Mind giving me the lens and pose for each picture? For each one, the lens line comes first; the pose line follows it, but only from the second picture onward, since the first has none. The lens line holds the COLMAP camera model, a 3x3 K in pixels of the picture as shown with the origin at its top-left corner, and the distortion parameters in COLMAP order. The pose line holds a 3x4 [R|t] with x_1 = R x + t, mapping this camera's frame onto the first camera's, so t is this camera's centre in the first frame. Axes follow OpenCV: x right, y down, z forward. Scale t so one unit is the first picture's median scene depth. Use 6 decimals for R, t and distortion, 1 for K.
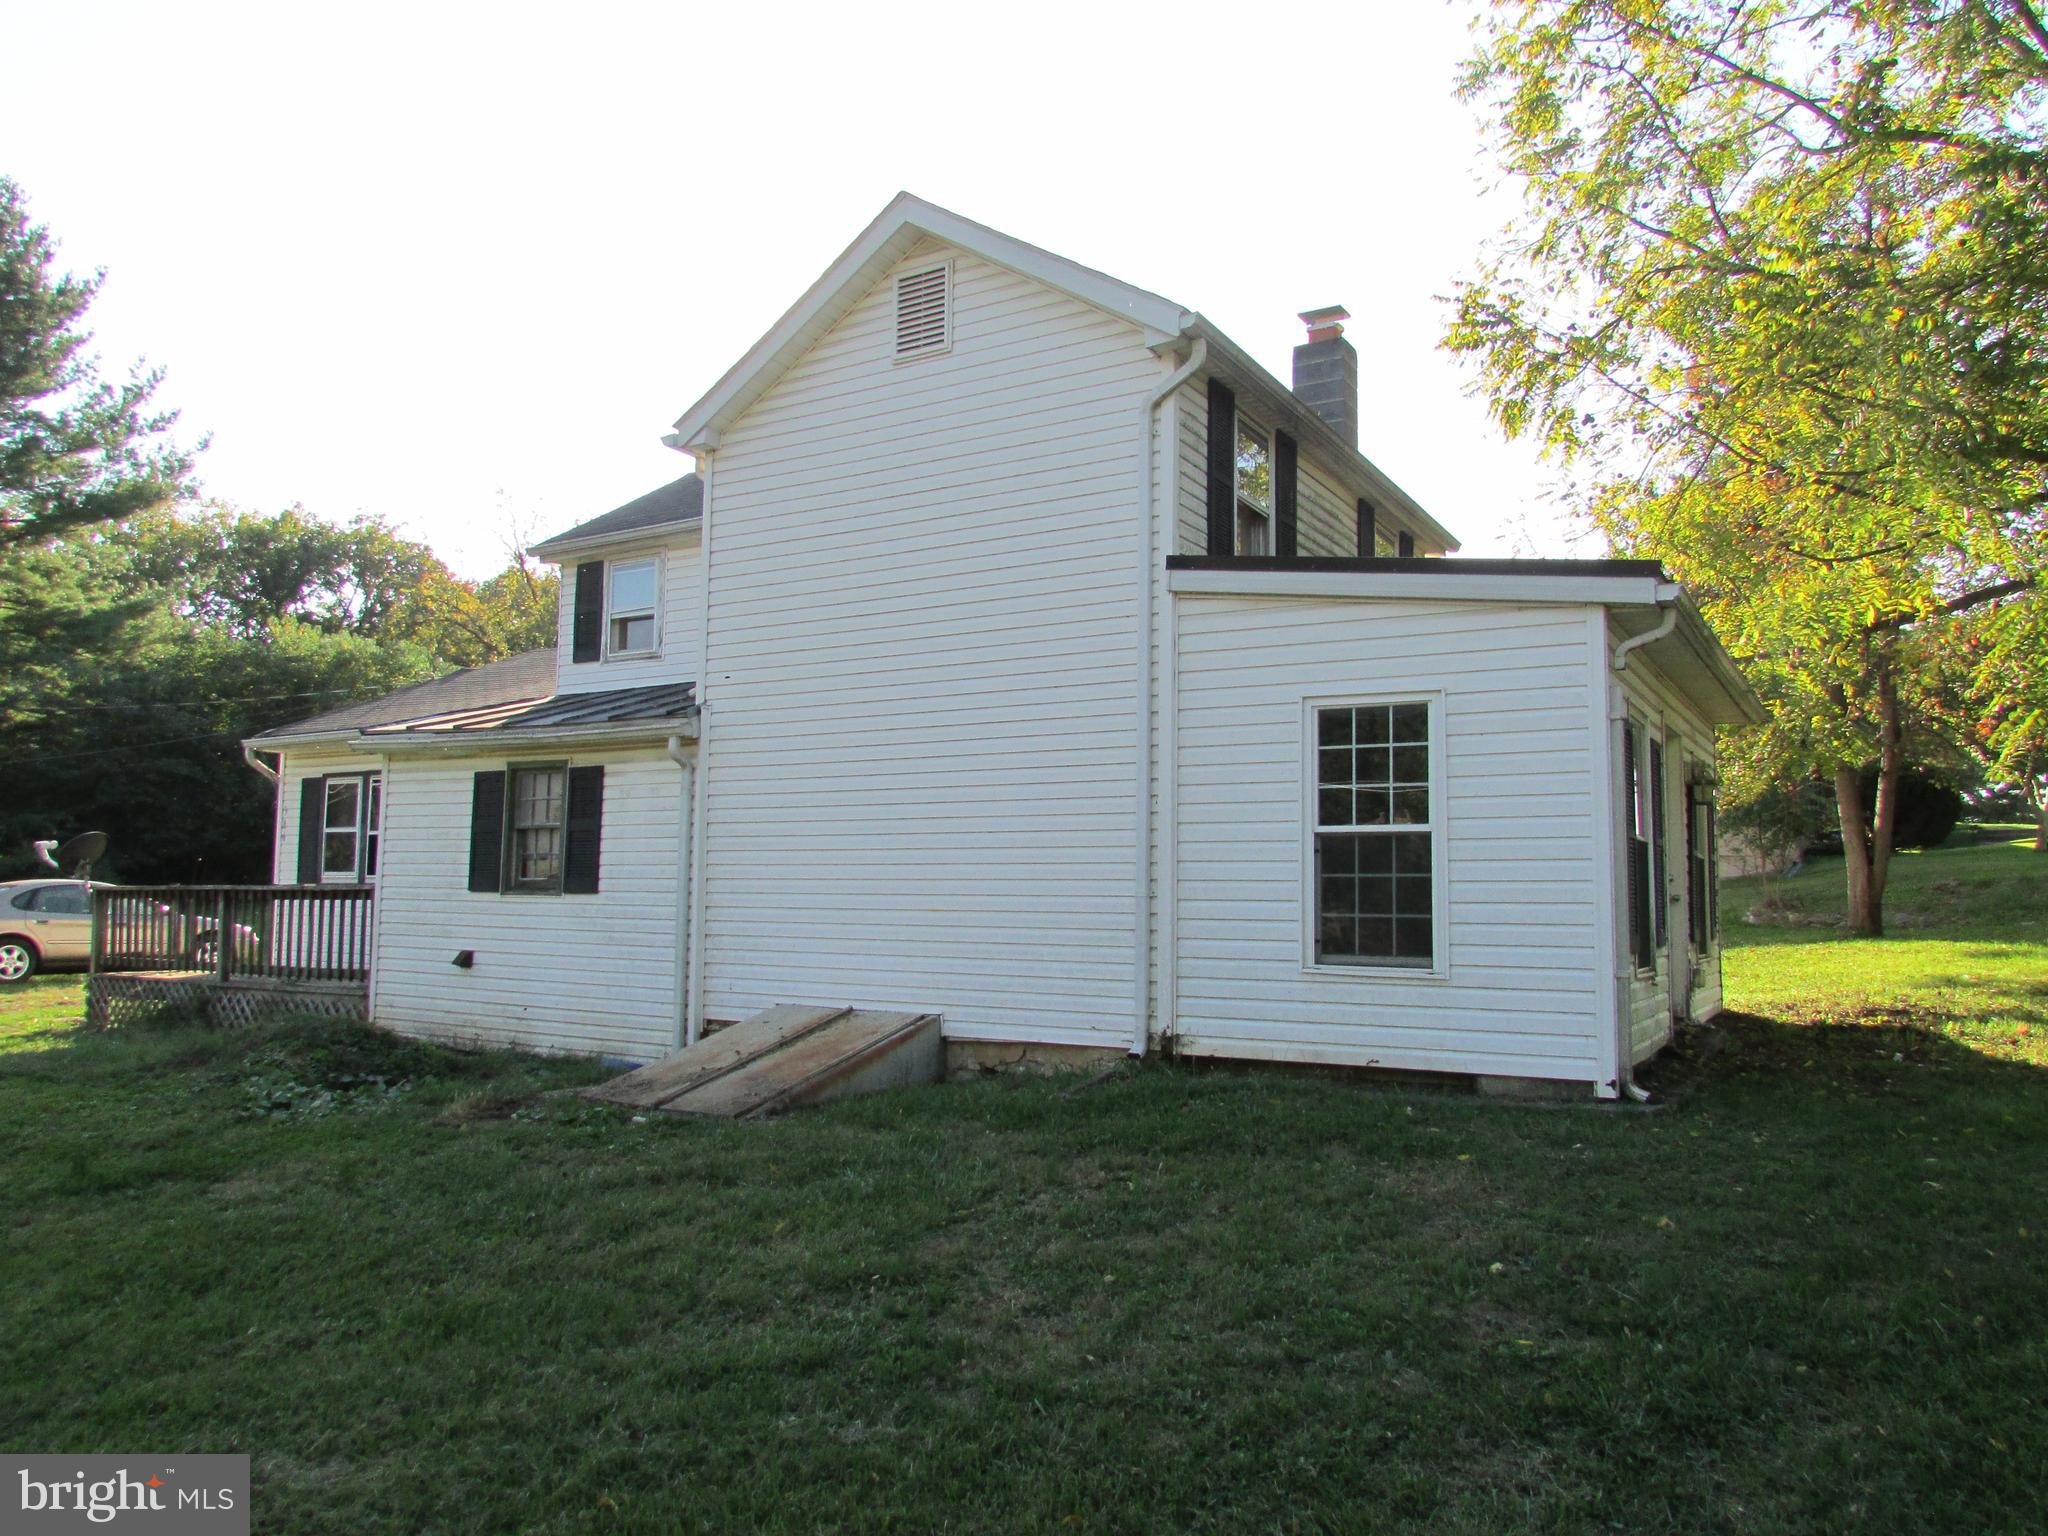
lens RADIAL K [[1453.3, 0, 1023.2], [0, 1453.3, 766.7], [0, 0, 1]] dist [-0.038889, 0.019782]
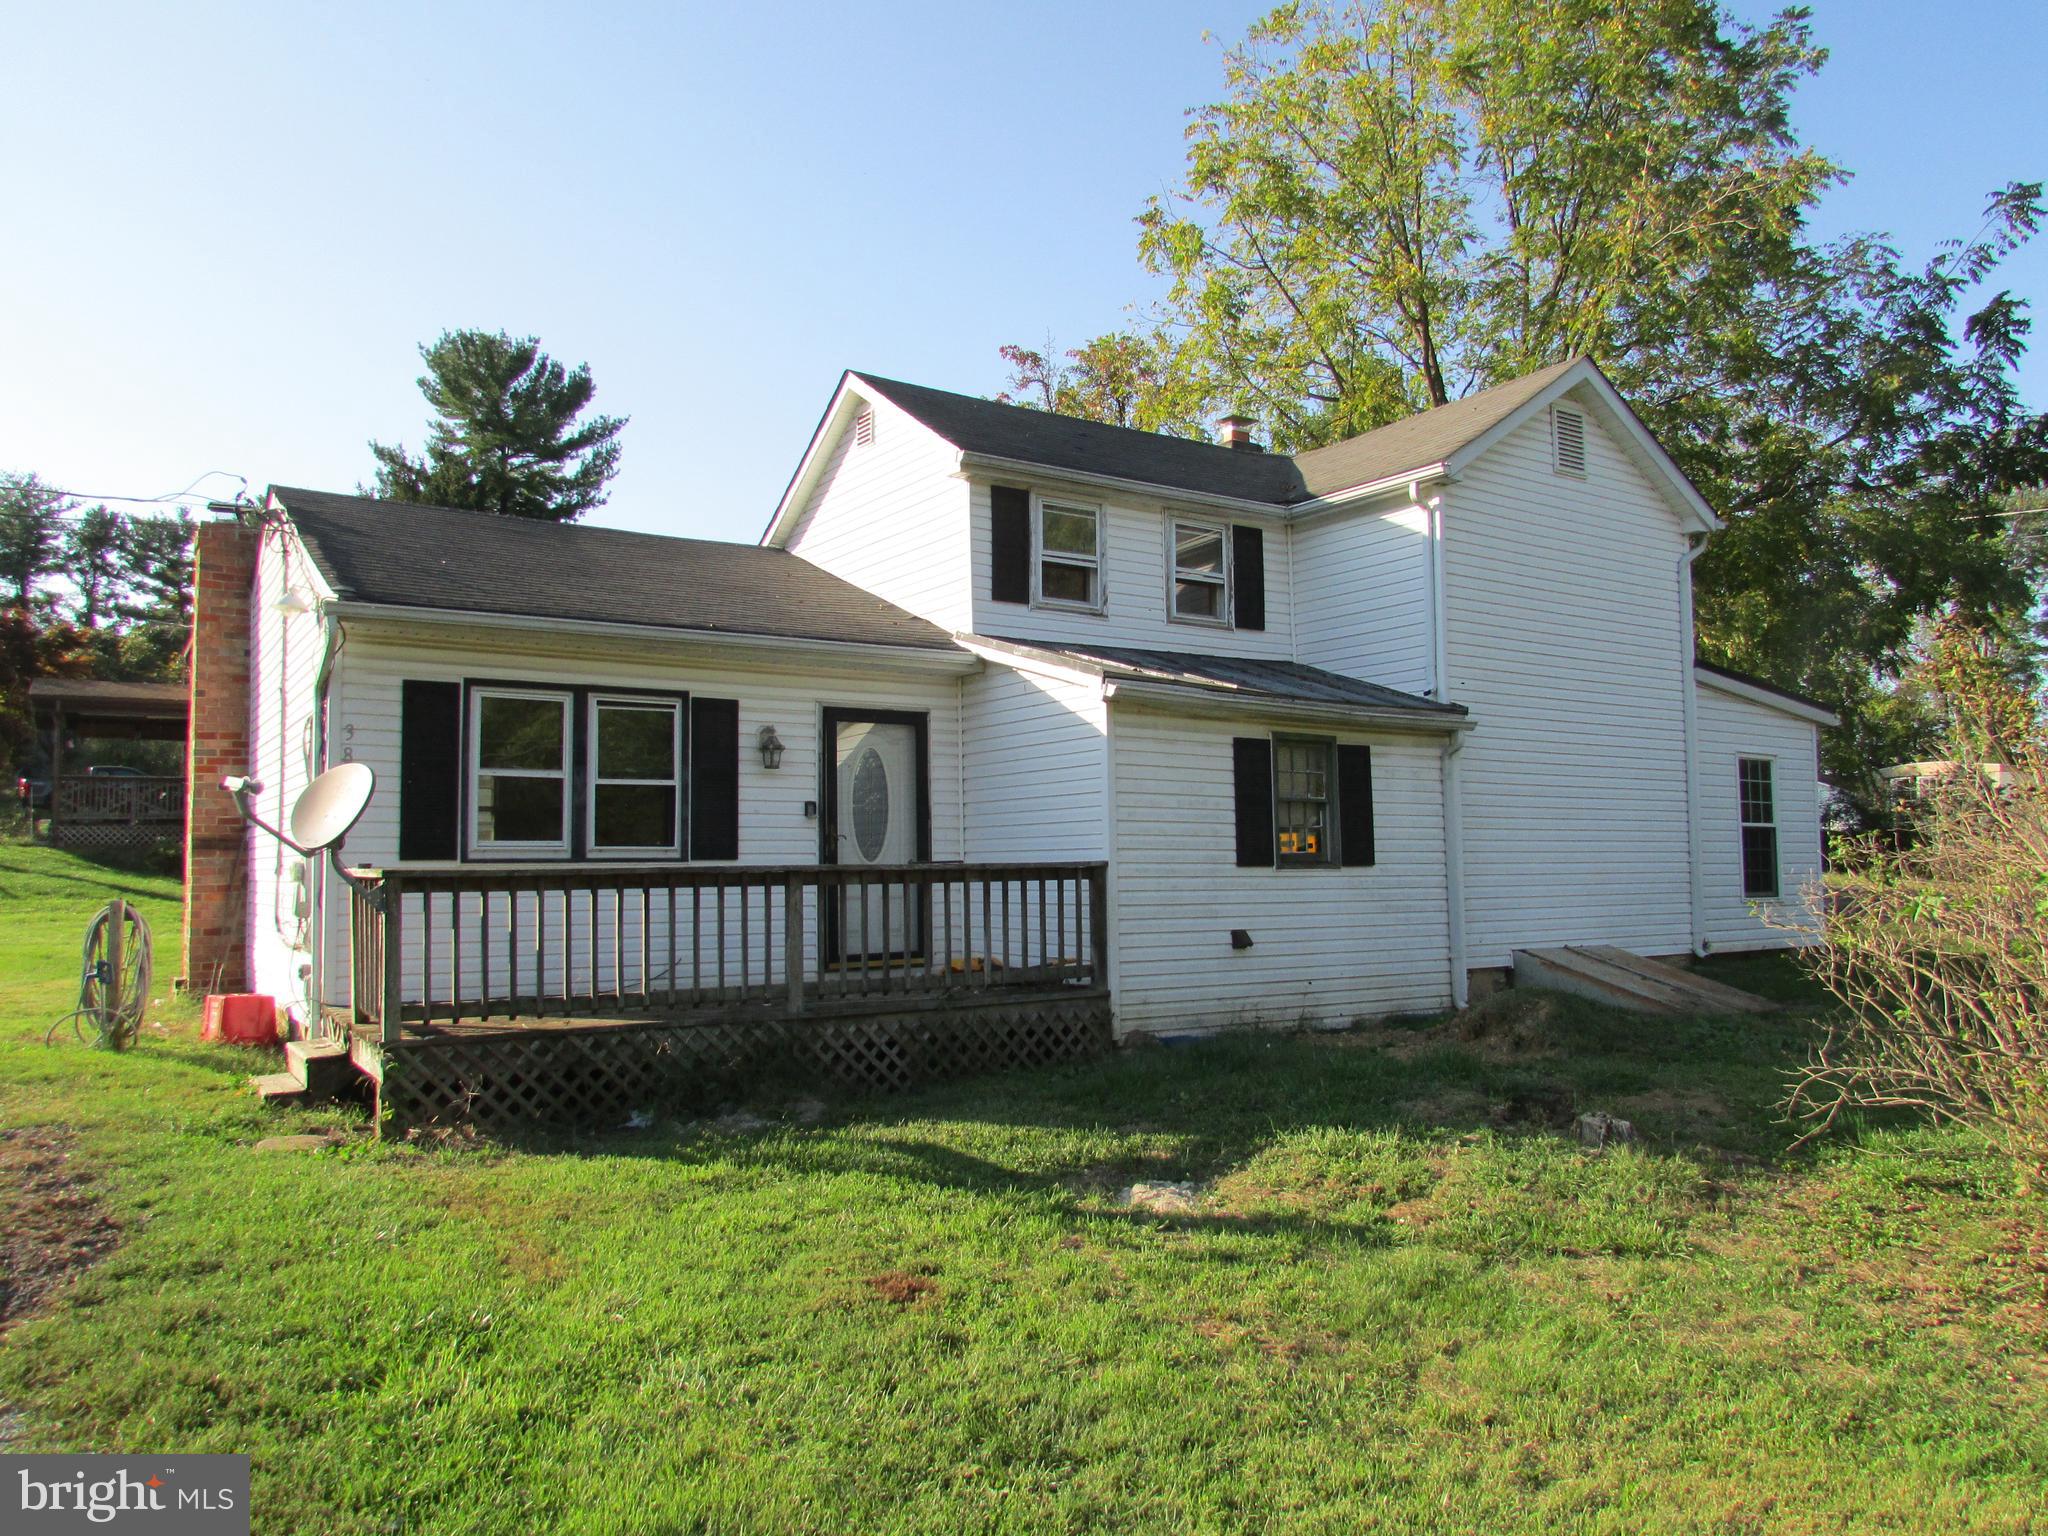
lens RADIAL K [[1453.3, 0, 1016.2], [0, 1453.3, 766.1], [0, 0, 1]] dist [-0.038889, 0.019782]
pose [[0.433560, 0.050558, 0.899705, -1.603146], [-0.072048, 0.997173, -0.021315, 0.065391], [-0.898240, -0.055581, 0.435977, 0.908901]]
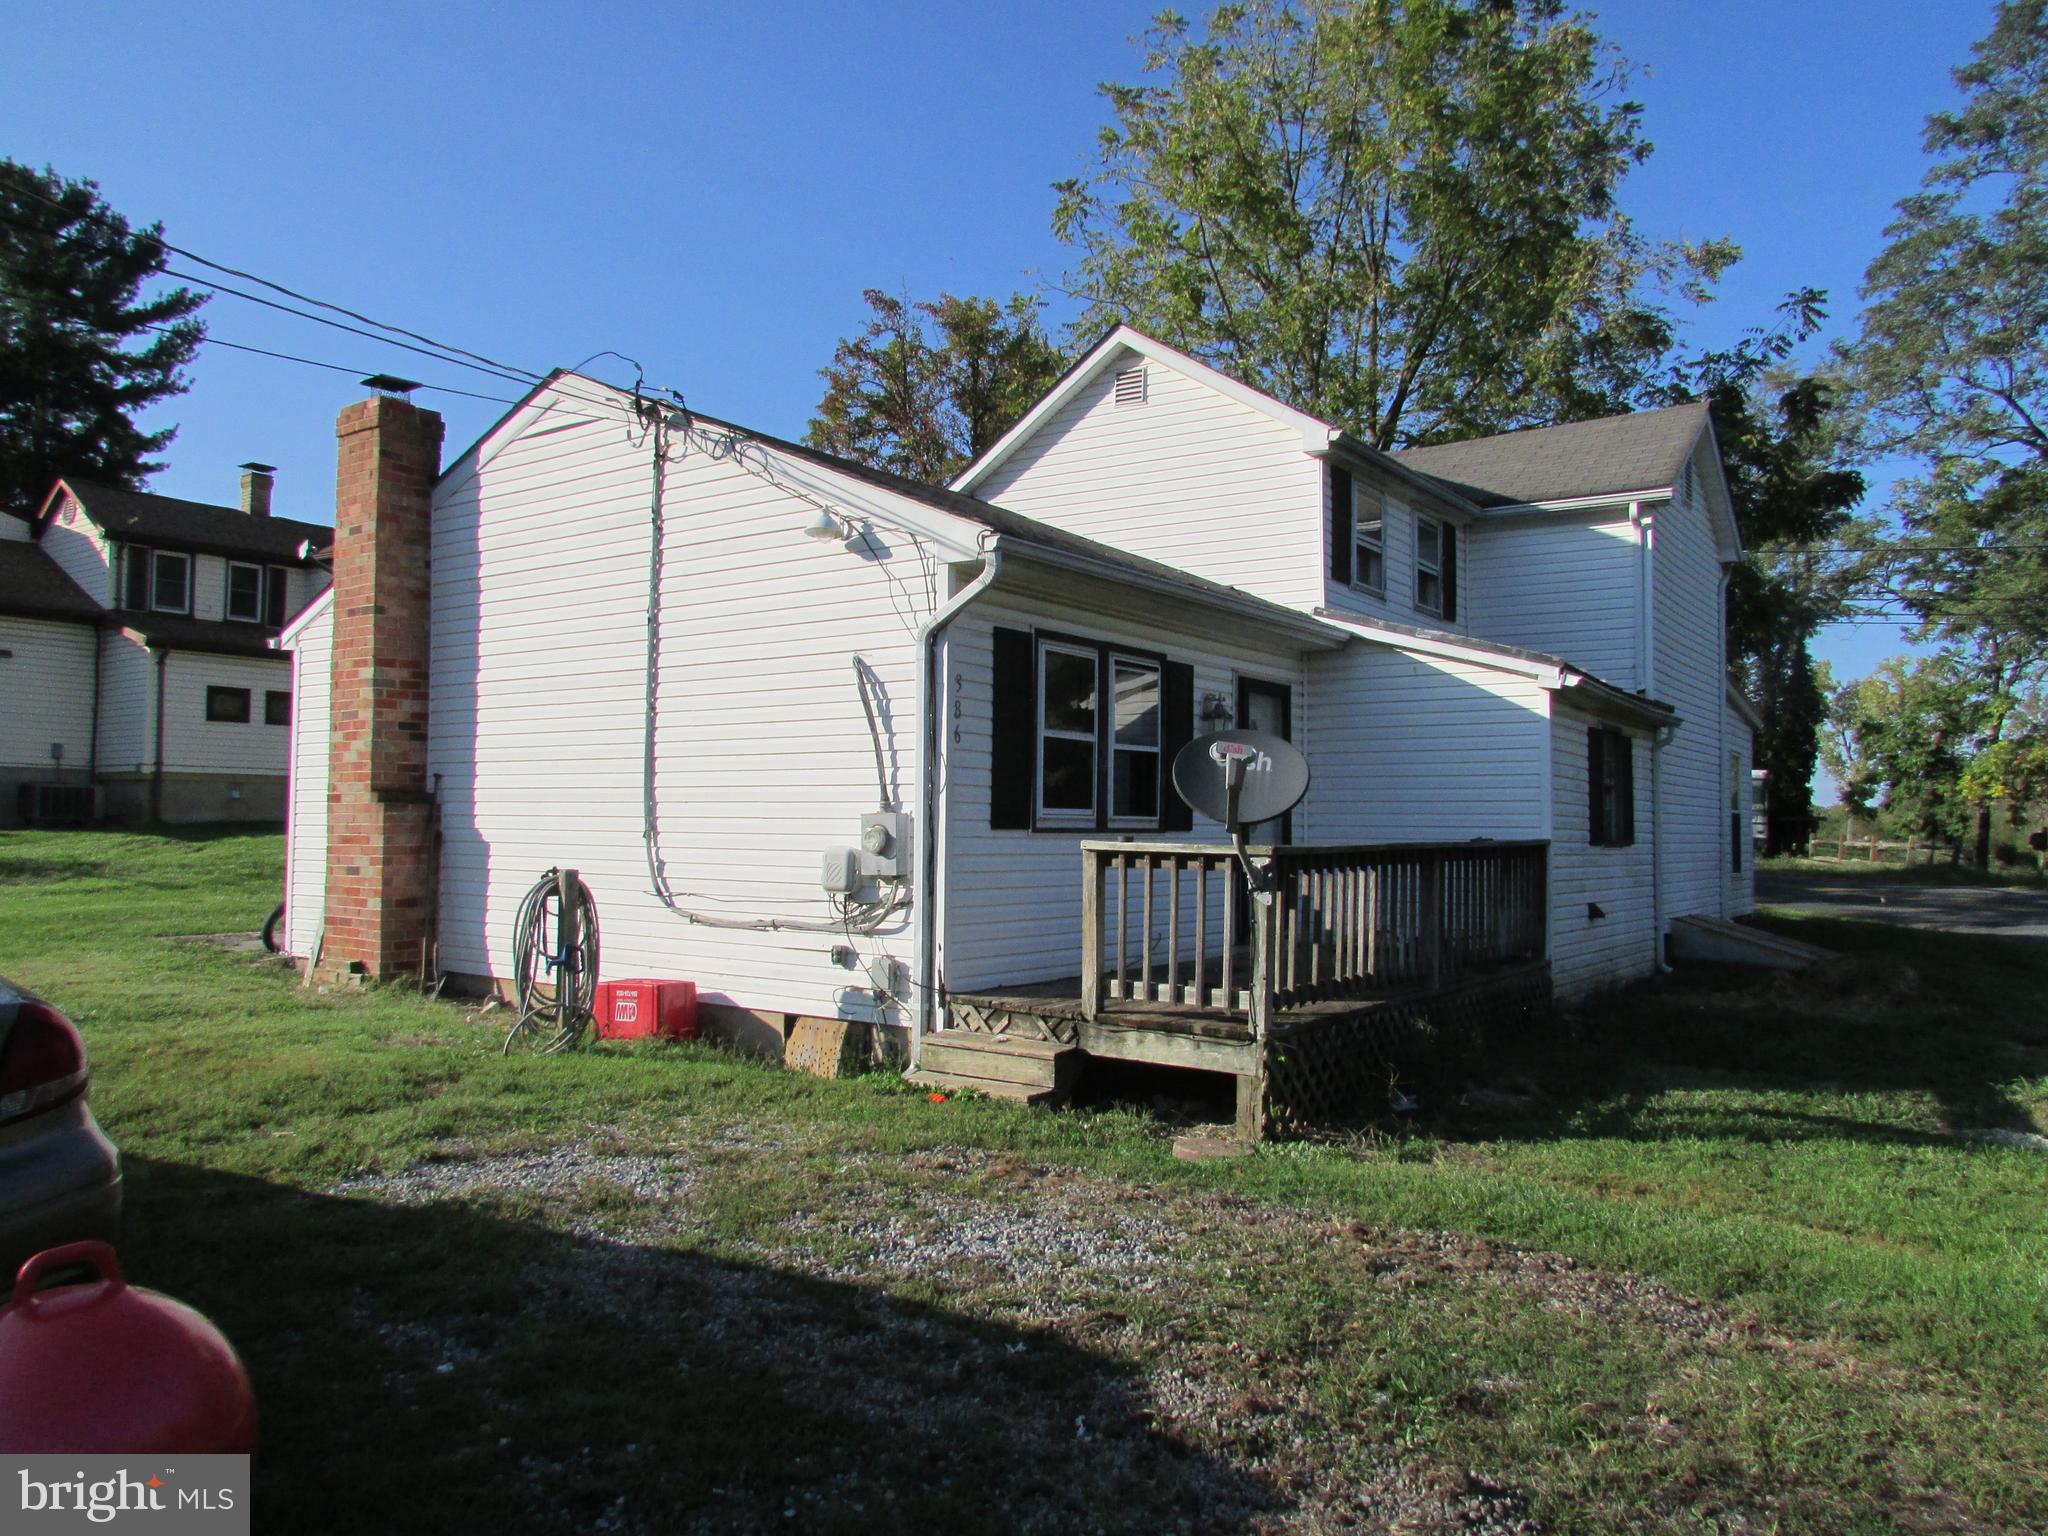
lens RADIAL K [[1453.3, 0, 1004.5], [0, 1453.3, 774.1], [0, 0, 1]] dist [-0.038889, 0.019782]
pose [[0.090150, 0.027772, 0.995541, -1.784143], [-0.103738, 0.994435, -0.018347, 0.122691], [-0.990511, -0.101621, 0.092530, 1.648476]]
